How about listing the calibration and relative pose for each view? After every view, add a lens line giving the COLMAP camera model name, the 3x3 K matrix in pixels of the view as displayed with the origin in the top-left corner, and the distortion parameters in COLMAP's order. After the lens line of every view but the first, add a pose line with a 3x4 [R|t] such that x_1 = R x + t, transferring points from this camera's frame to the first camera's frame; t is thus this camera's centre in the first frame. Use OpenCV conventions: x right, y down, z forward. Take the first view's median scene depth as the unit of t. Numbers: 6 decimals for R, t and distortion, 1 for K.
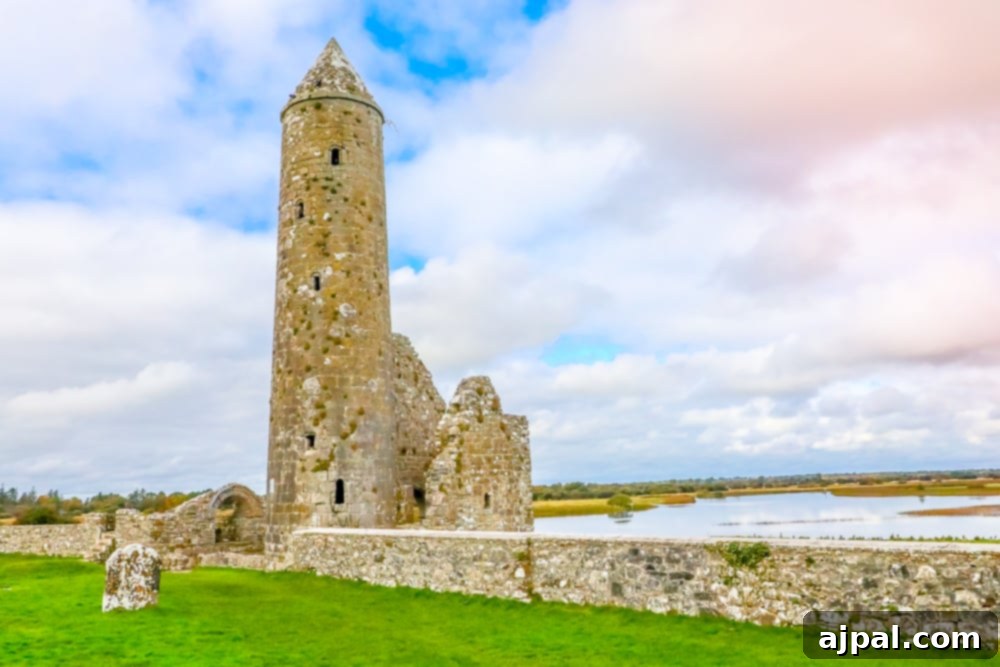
lens RADIAL K [[829.9, 0, 460.3], [0, 829.9, 355.1], [0, 0, 1]] dist [-0.002264, 0.010952]
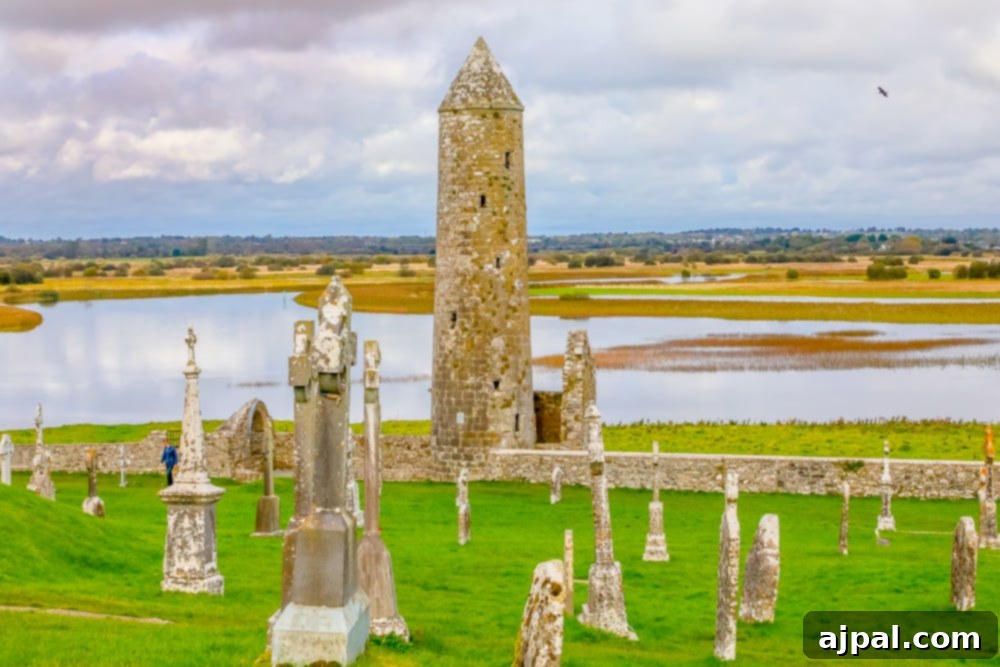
lens RADIAL K [[1581.7, 0, 500.0], [0, 1581.7, 333.5], [0, 0, 1]] dist [-0.010121, 0.061338]
pose [[0.897839, 0.011654, 0.440170, -1.264226], [-0.086573, 0.984810, 0.150513, -0.352350], [-0.431730, -0.173243, 0.885210, -1.206424]]
